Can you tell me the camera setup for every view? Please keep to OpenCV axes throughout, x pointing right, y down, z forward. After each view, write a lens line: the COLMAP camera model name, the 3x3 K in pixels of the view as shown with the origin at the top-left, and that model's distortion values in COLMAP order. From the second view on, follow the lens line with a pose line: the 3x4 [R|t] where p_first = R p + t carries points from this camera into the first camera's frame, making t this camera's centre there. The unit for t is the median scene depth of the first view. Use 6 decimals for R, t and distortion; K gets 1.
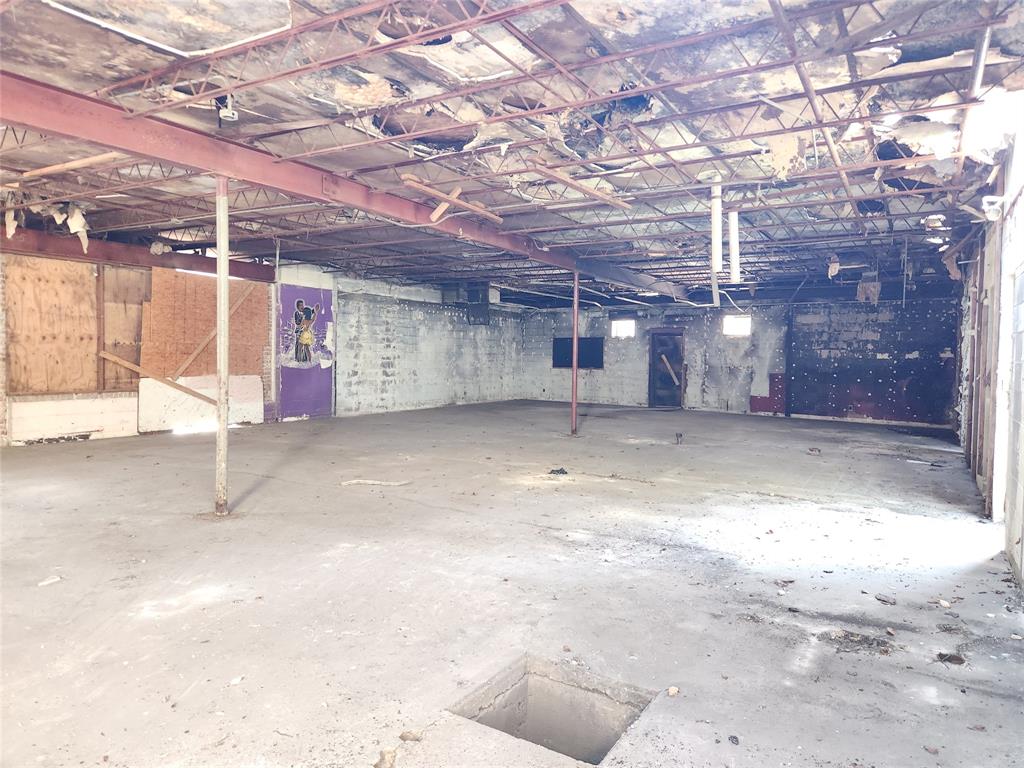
lens RADIAL K [[683.4, 0, 513.1], [0, 683.4, 383.6], [0, 0, 1]] dist [0.052387, -0.034291]
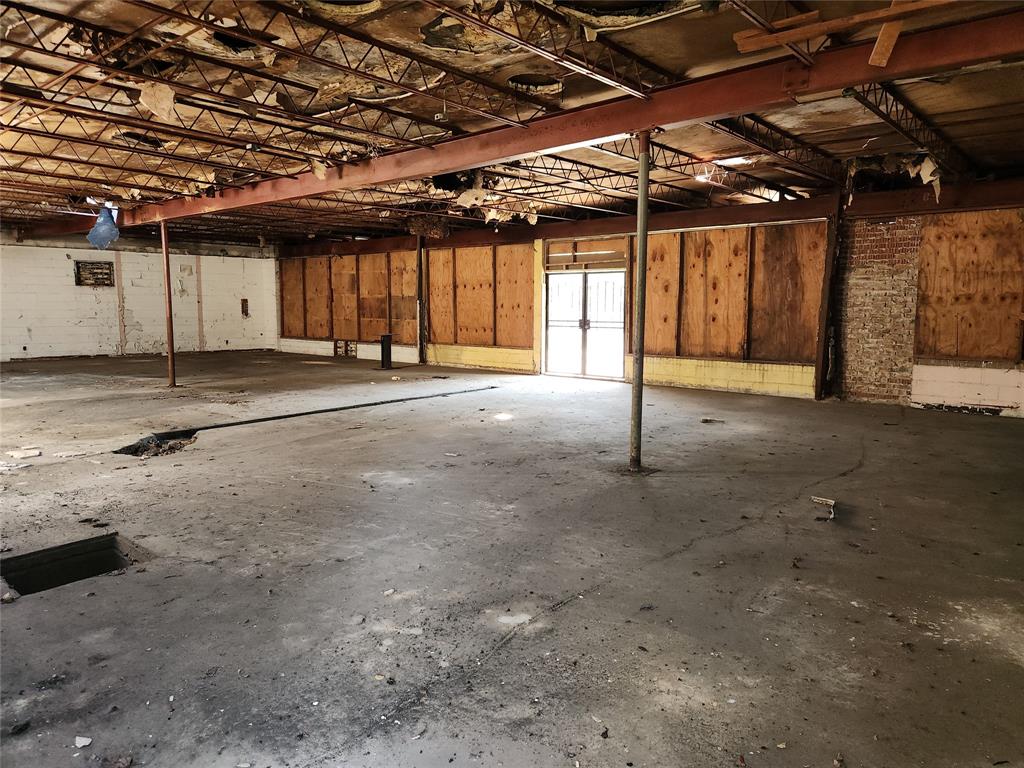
lens RADIAL K [[683.4, 0, 520.6], [0, 683.4, 374.9], [0, 0, 1]] dist [0.052387, -0.034291]
pose [[-0.162222, 0.084771, -0.983106, 0.670292], [-0.049405, 0.994356, 0.093893, -0.043579], [0.985517, 0.063802, -0.157118, 1.112271]]
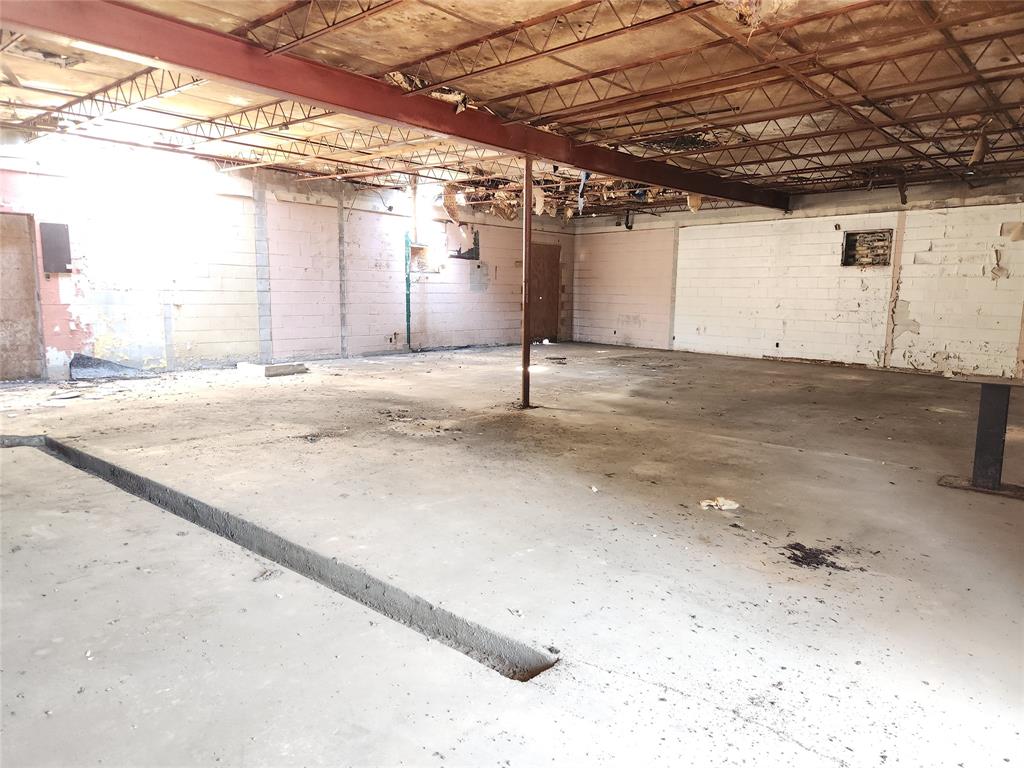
lens RADIAL K [[683.4, 0, 513.1], [0, 683.4, 381.2], [0, 0, 1]] dist [0.052387, -0.034291]
pose [[-0.980741, -0.057358, 0.186700, -1.629247], [-0.023374, 0.983504, 0.179369, -0.062373], [-0.193908, 0.171550, -0.965904, 1.097689]]
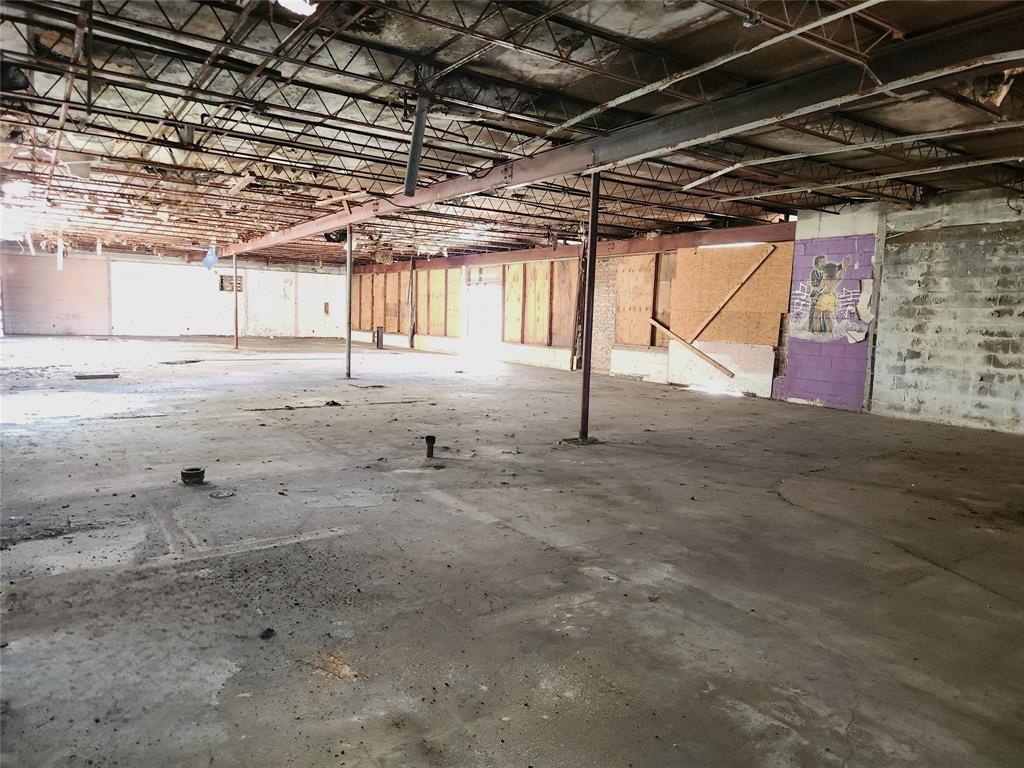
lens RADIAL K [[683.4, 0, 515.3], [0, 683.4, 387.1], [0, 0, 1]] dist [0.052387, -0.034291]
pose [[-0.422872, 0.064298, -0.903905, 1.533876], [-0.080527, 0.990867, 0.108156, -0.073584], [0.902604, 0.118524, -0.413832, 2.733490]]
